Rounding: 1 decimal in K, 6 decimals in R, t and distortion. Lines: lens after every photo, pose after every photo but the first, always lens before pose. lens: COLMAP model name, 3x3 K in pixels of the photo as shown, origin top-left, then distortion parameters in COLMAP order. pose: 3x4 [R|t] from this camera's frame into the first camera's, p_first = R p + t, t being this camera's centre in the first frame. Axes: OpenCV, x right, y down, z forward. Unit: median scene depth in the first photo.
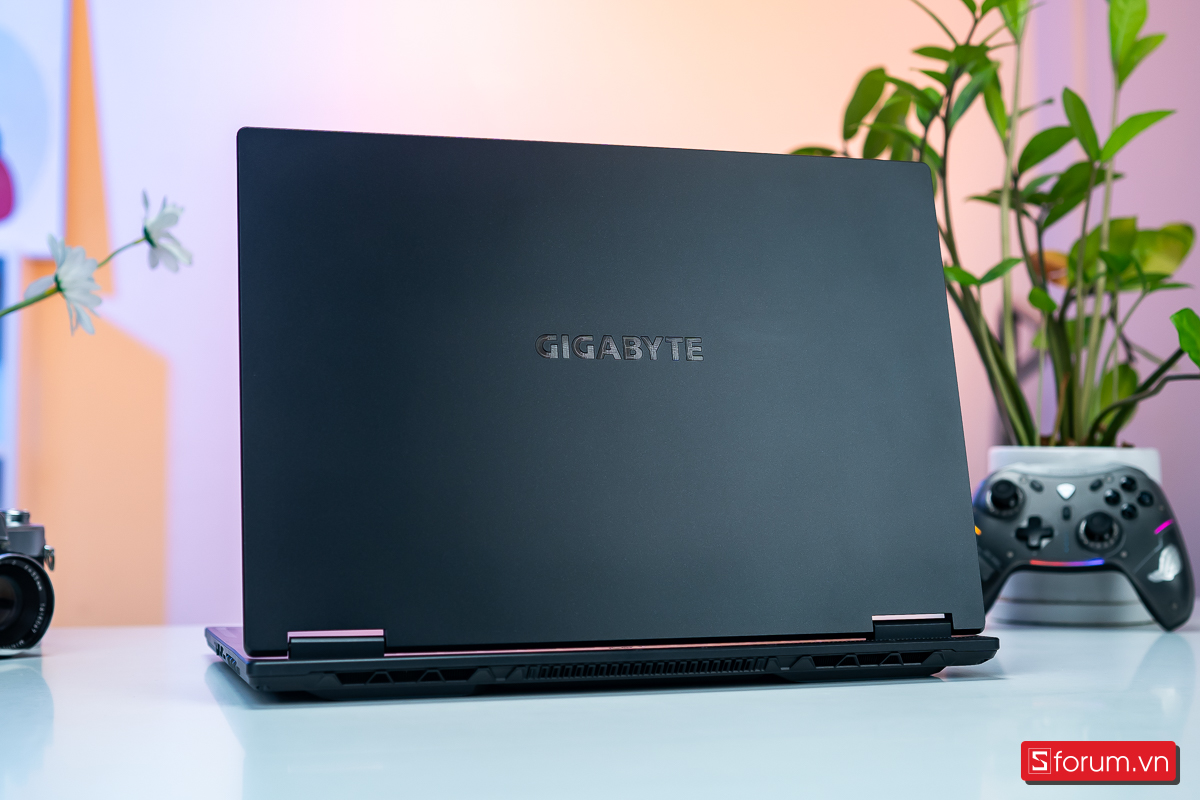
lens RADIAL K [[1790.0, 0, 600.0], [0, 1790.0, 400.0], [0, 0, 1]] dist [-0.052758, 0.088270]
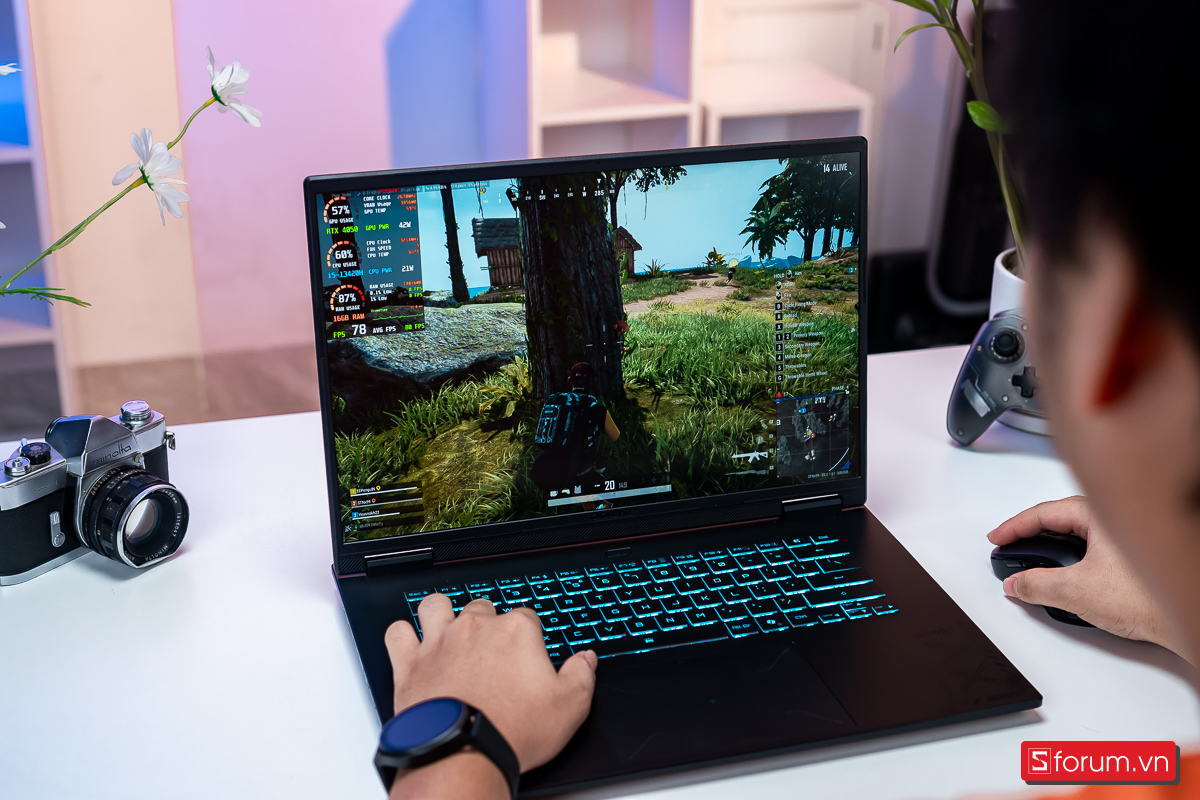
lens RADIAL K [[1779.3, 0, 600.0], [0, 1779.3, 400.0], [0, 0, 1]] dist [-0.027819, -0.063231]
pose [[0.999665, -0.002539, 0.025770, -0.059642], [-0.008814, 0.902393, 0.430824, -0.404317], [-0.024348, -0.430907, 0.902068, -0.020602]]
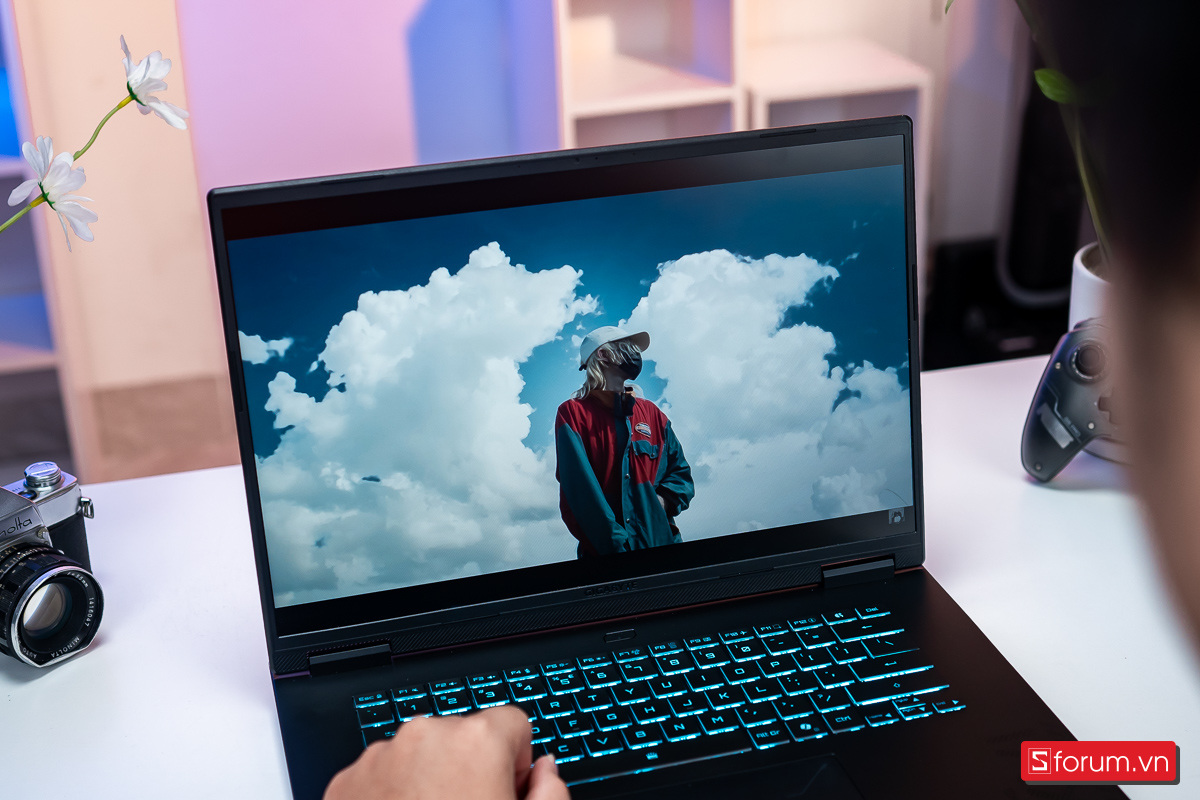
lens RADIAL K [[1790.0, 0, 600.0], [0, 1790.0, 400.0], [0, 0, 1]] dist [-0.052758, 0.088270]
pose [[0.999407, -0.031351, -0.014250, -0.017247], [0.034429, 0.900018, 0.434492, -0.349713], [-0.000796, -0.434725, 0.900563, 0.154487]]
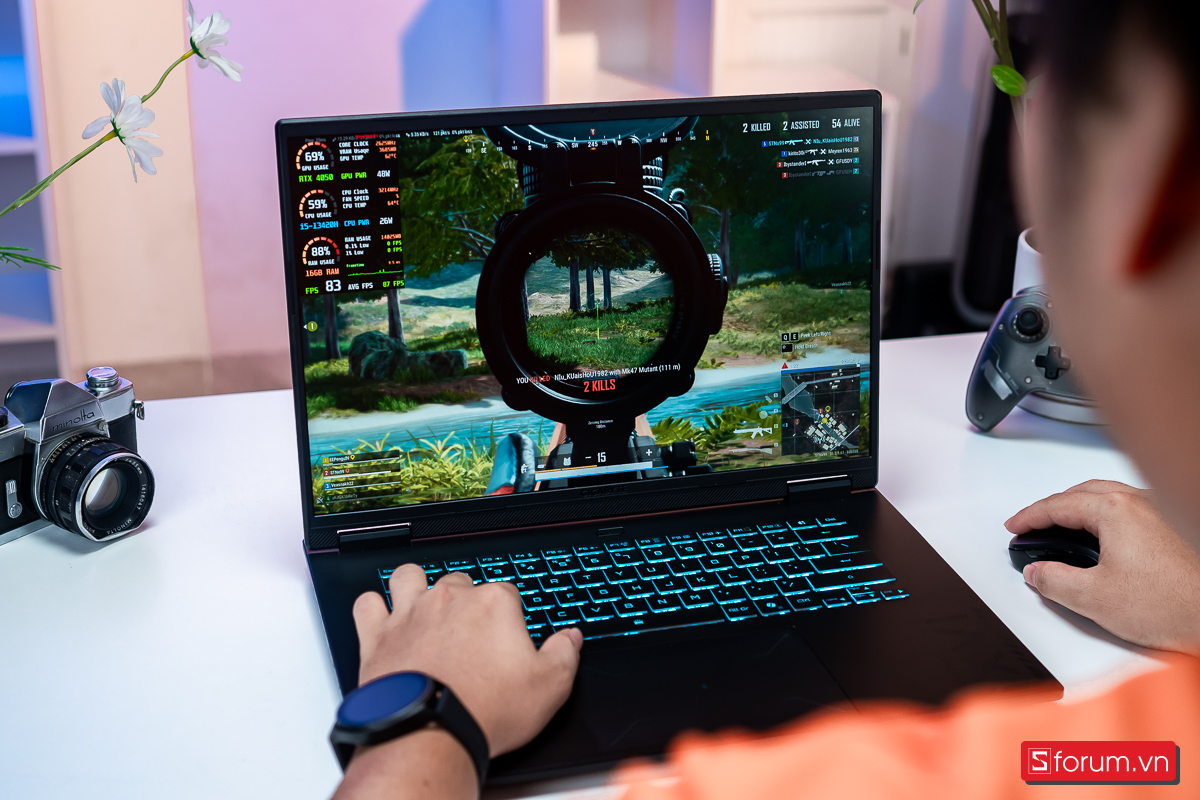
lens RADIAL K [[1779.3, 0, 600.0], [0, 1779.3, 400.0], [0, 0, 1]] dist [-0.027819, -0.063231]
pose [[0.999890, 0.010703, 0.010227, -0.039149], [-0.013987, 0.909290, 0.415928, -0.347071], [-0.004848, -0.416026, 0.909340, 0.024175]]
